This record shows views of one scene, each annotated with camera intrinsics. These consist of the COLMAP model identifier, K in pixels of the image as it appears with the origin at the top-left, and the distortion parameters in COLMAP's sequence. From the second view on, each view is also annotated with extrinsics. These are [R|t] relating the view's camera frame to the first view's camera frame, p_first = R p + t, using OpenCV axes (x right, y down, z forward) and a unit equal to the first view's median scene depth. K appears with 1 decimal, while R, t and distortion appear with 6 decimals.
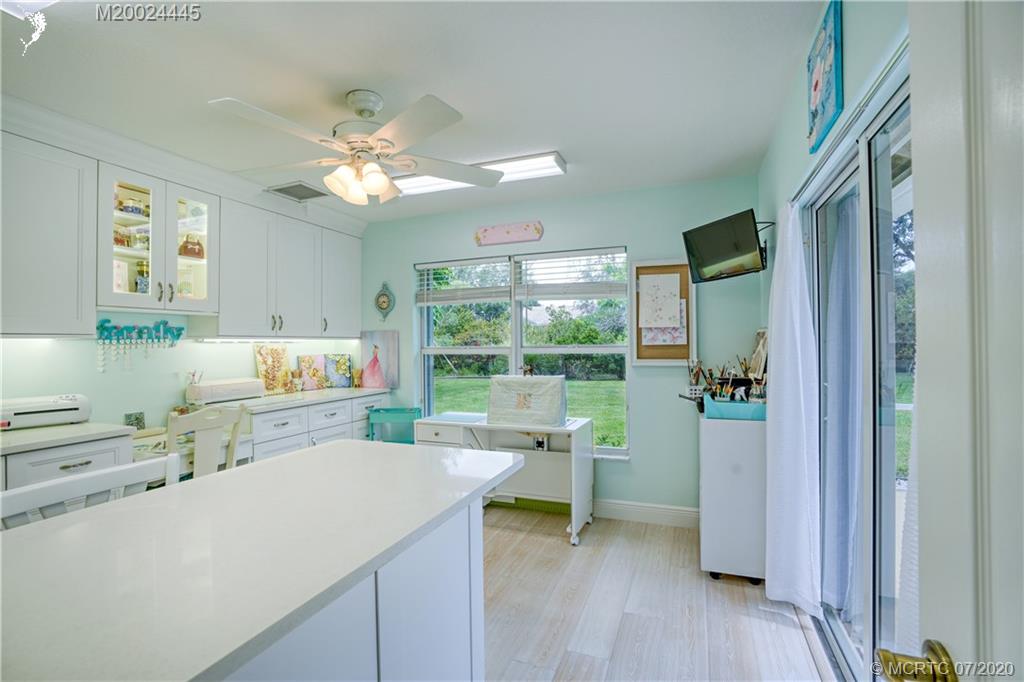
lens RADIAL K [[471.7, 0, 507.7], [0, 471.7, 340.7], [0, 0, 1]] dist [-0.042818, 0.006151]
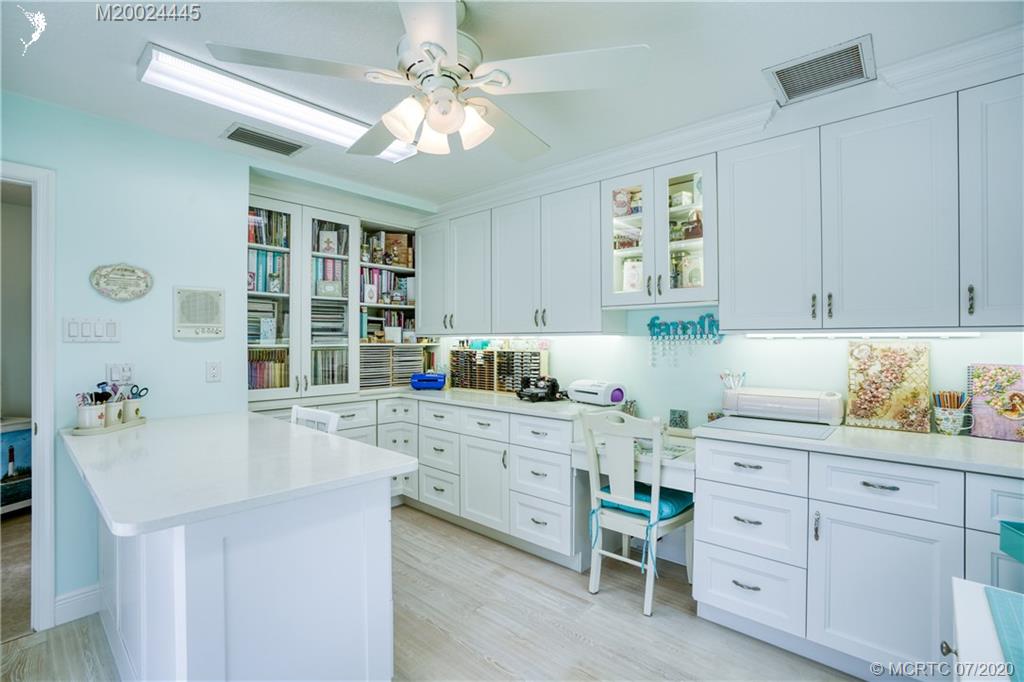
lens RADIAL K [[471.7, 0, 505.7], [0, 471.7, 339.7], [0, 0, 1]] dist [-0.042818, 0.006151]
pose [[-0.353617, 0.001646, -0.935389, 0.253483], [0.003593, 0.999993, 0.000401, 0.004685], [0.935384, -0.003219, -0.353620, 0.988067]]
